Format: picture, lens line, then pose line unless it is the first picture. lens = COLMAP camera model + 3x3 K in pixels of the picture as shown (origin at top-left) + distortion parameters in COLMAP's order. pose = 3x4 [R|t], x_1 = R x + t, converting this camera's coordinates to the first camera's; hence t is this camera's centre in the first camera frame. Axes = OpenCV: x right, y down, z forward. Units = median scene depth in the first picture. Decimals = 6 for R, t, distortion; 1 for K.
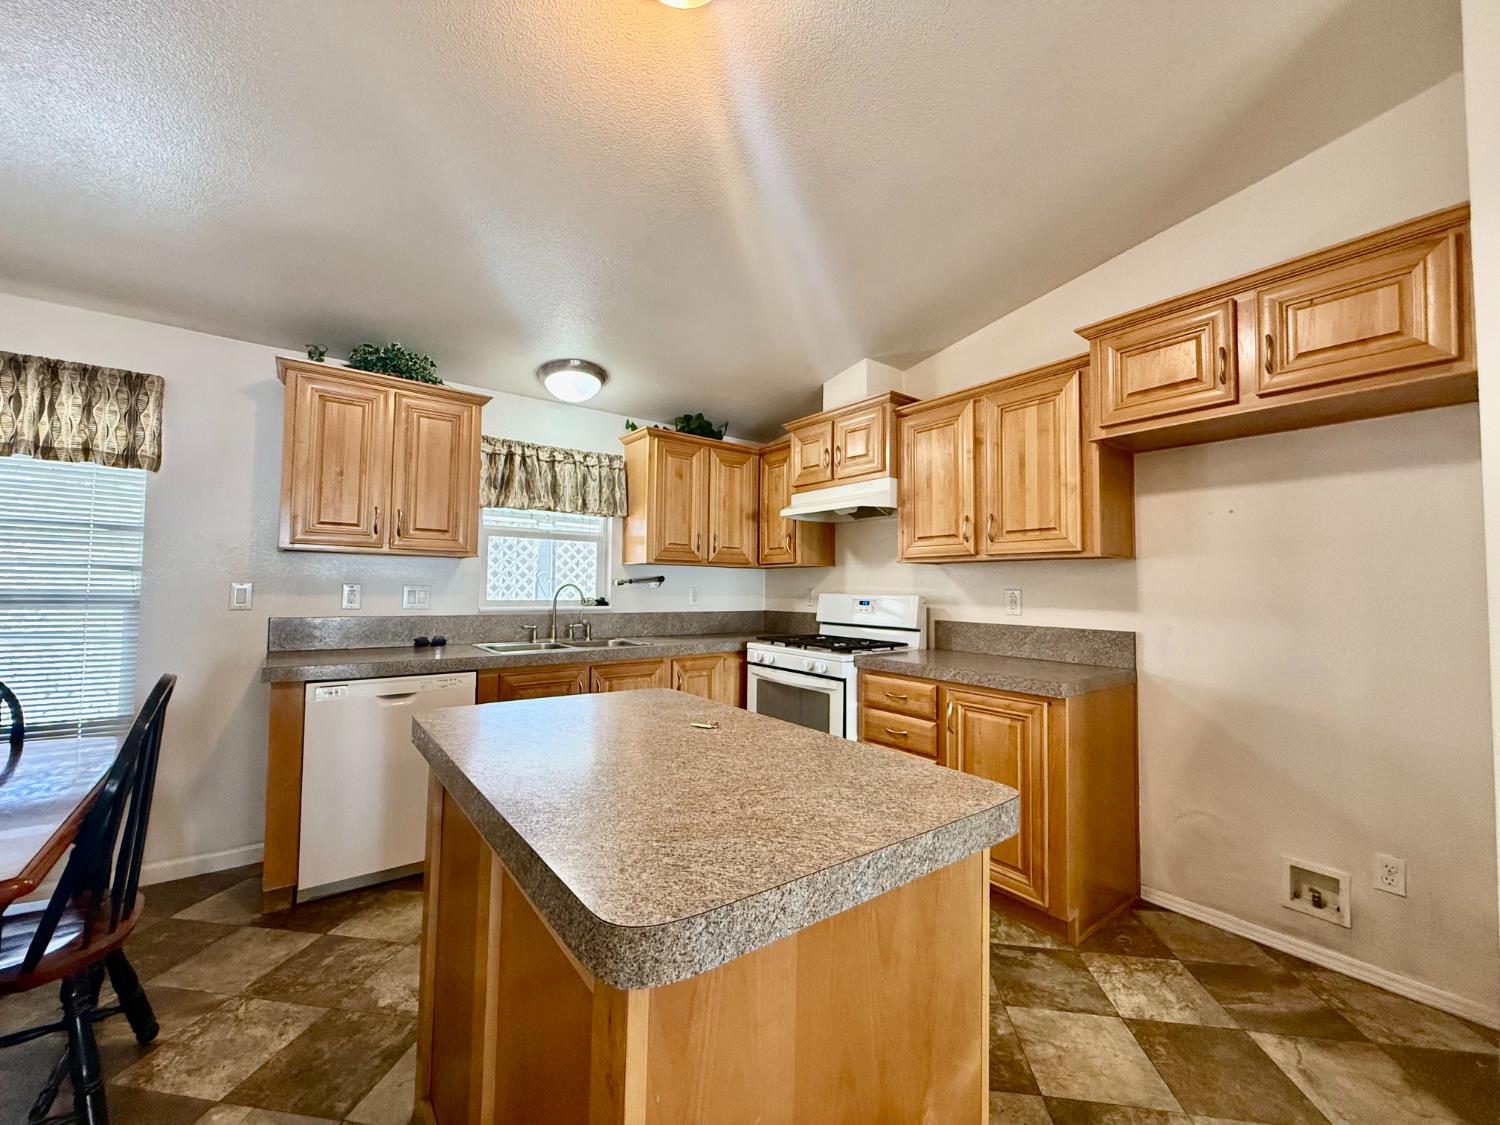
lens RADIAL K [[594.7, 0, 750.0], [0, 594.7, 562.5], [0, 0, 1]] dist [0.000834, 0.000339]
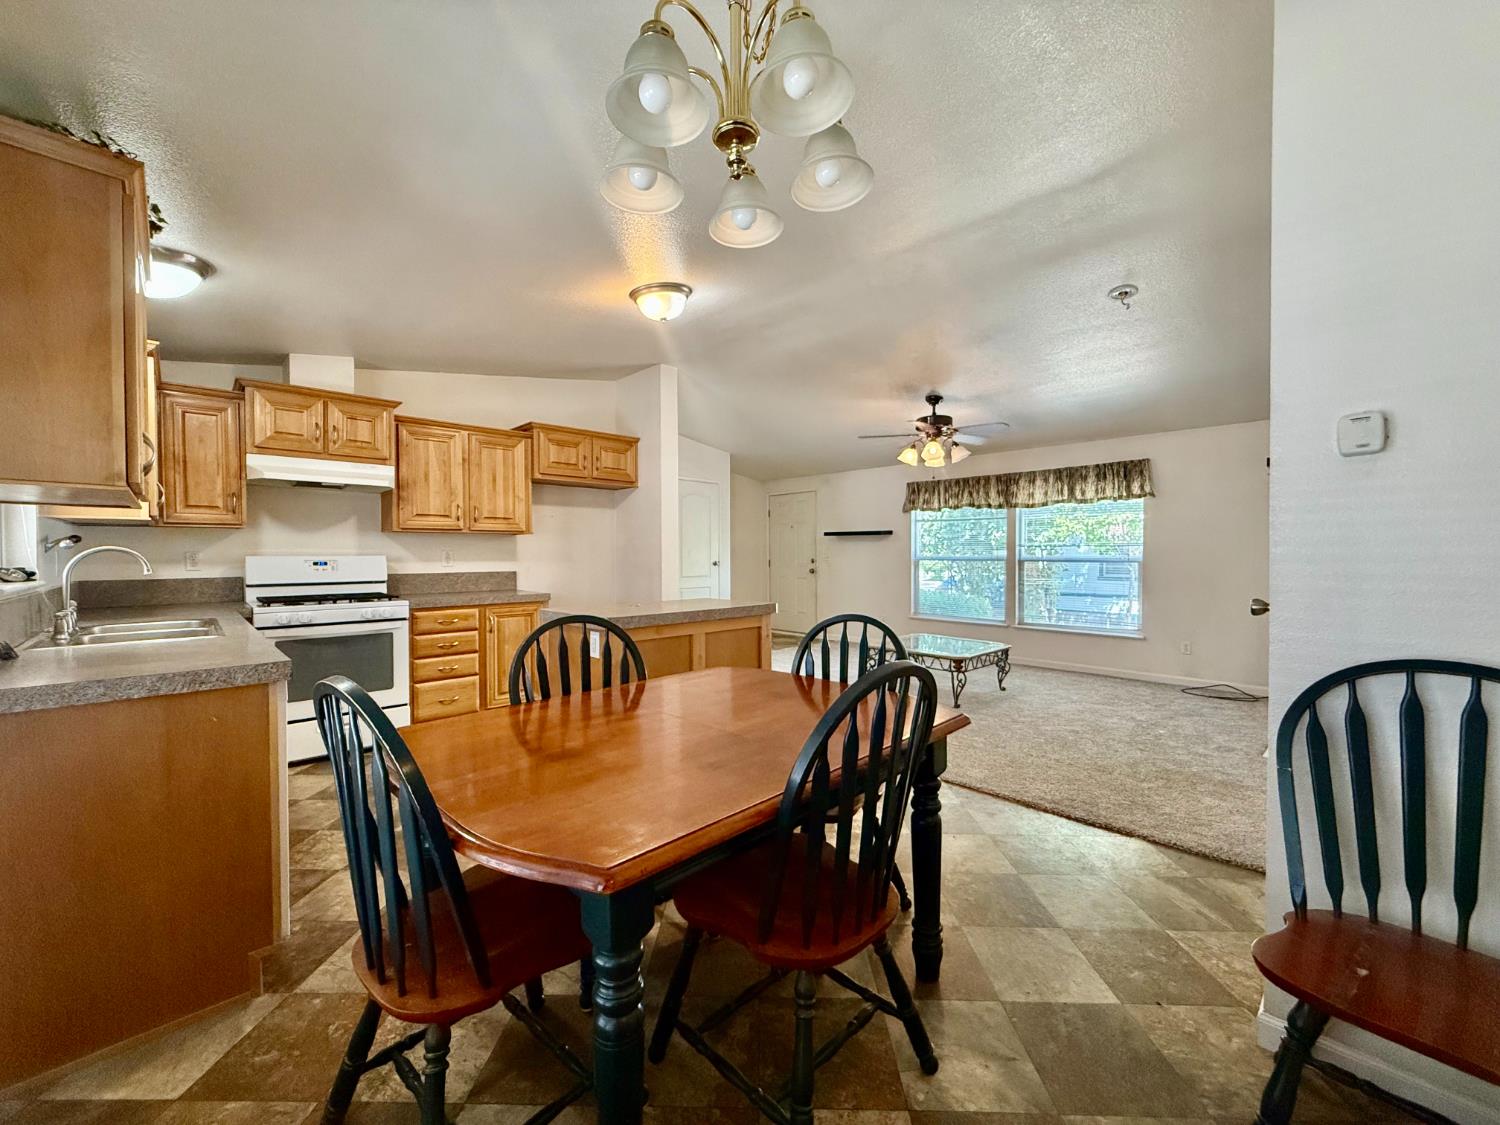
lens RADIAL K [[594.7, 0, 750.0], [0, 594.7, 562.5], [0, 0, 1]] dist [0.000834, 0.000339]
pose [[-0.115748, -0.026750, 0.992918, -1.083234], [-0.042002, 0.998875, 0.022014, 0.007588], [-0.992390, -0.039157, -0.116741, 0.338755]]
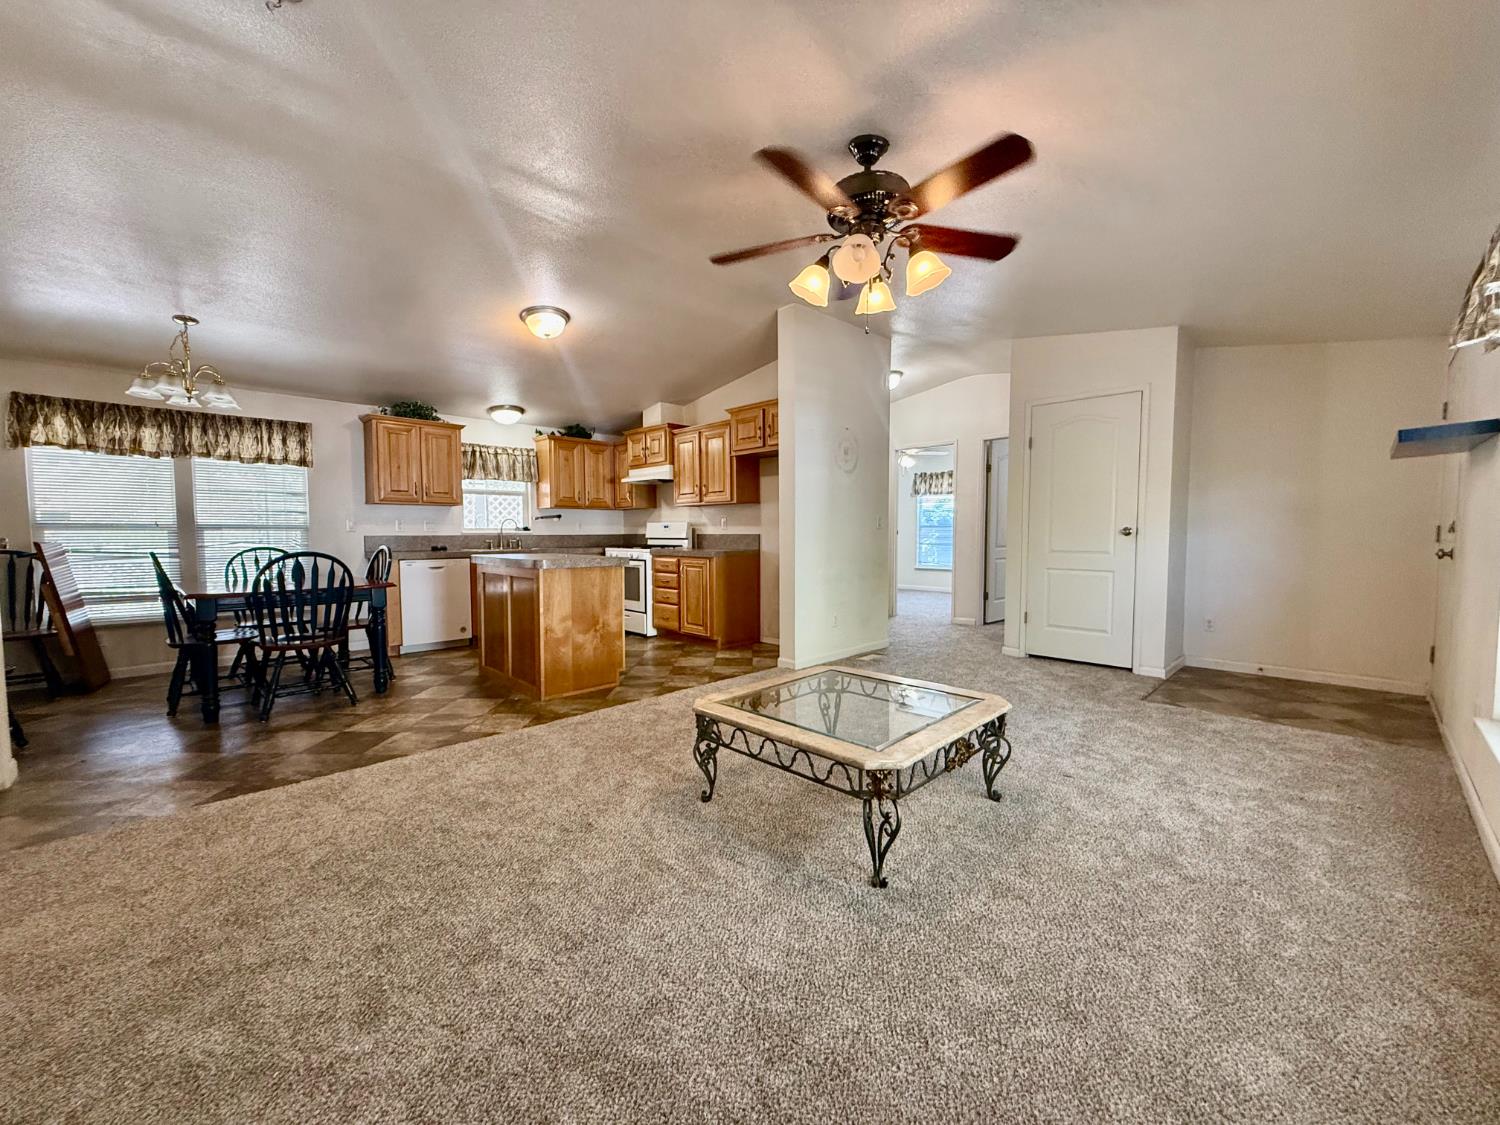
lens RADIAL K [[594.7, 0, 750.0], [0, 594.7, 562.5], [0, 0, 1]] dist [0.000834, 0.000339]
pose [[0.991777, -0.022653, 0.125958, 0.227954], [0.010567, 0.995344, 0.095805, 0.000257], [-0.127542, -0.093687, 0.987399, -1.029923]]
